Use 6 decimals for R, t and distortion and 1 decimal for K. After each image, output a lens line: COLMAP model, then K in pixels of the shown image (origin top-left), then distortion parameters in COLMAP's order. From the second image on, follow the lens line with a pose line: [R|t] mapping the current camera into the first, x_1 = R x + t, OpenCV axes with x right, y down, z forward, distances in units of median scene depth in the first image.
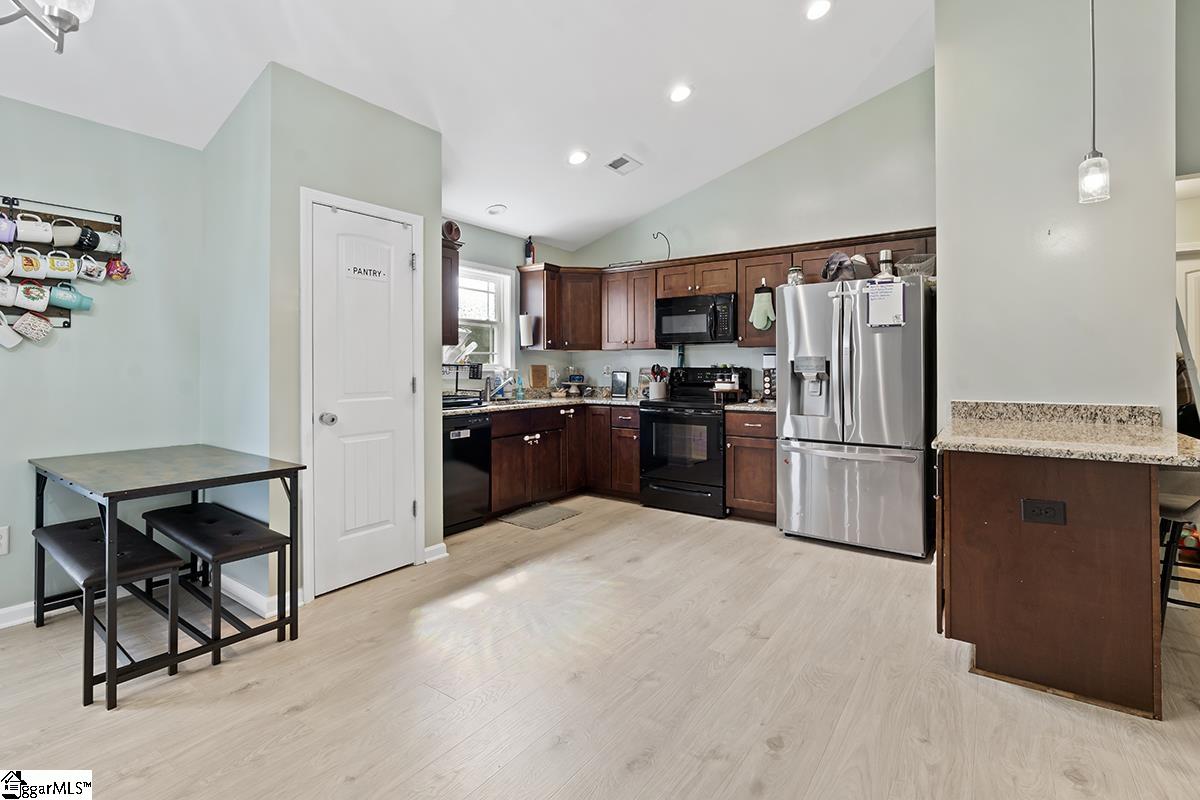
lens RADIAL K [[560.7, 0, 599.6], [0, 560.7, 362.1], [0, 0, 1]] dist [-0.000079, -0.000210]
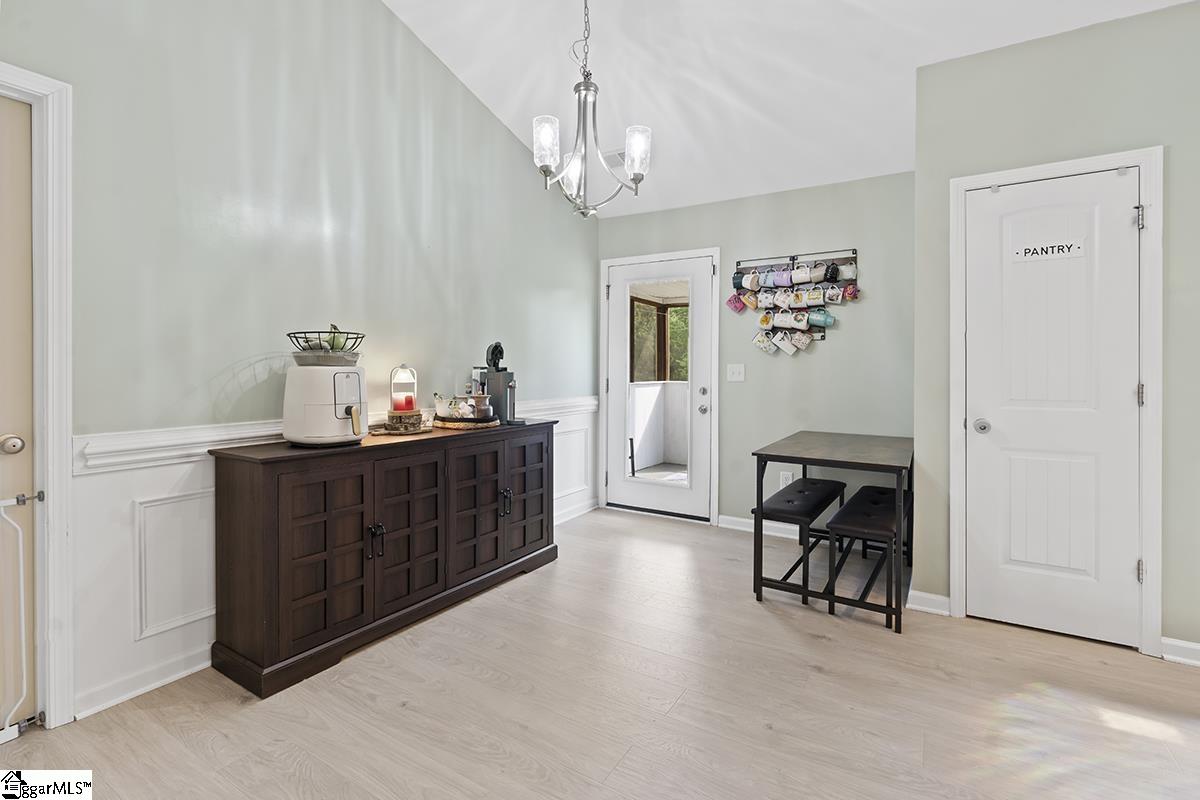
lens RADIAL K [[571.0, 0, 599.8], [0, 571.0, 371.5], [0, 0, 1]] dist [-0.000974, -0.000109]
pose [[0.054564, 0.006795, -0.998487, 0.437748], [0.006384, 0.999954, 0.007154, 0.003825], [0.998490, -0.006765, 0.054519, 0.373627]]
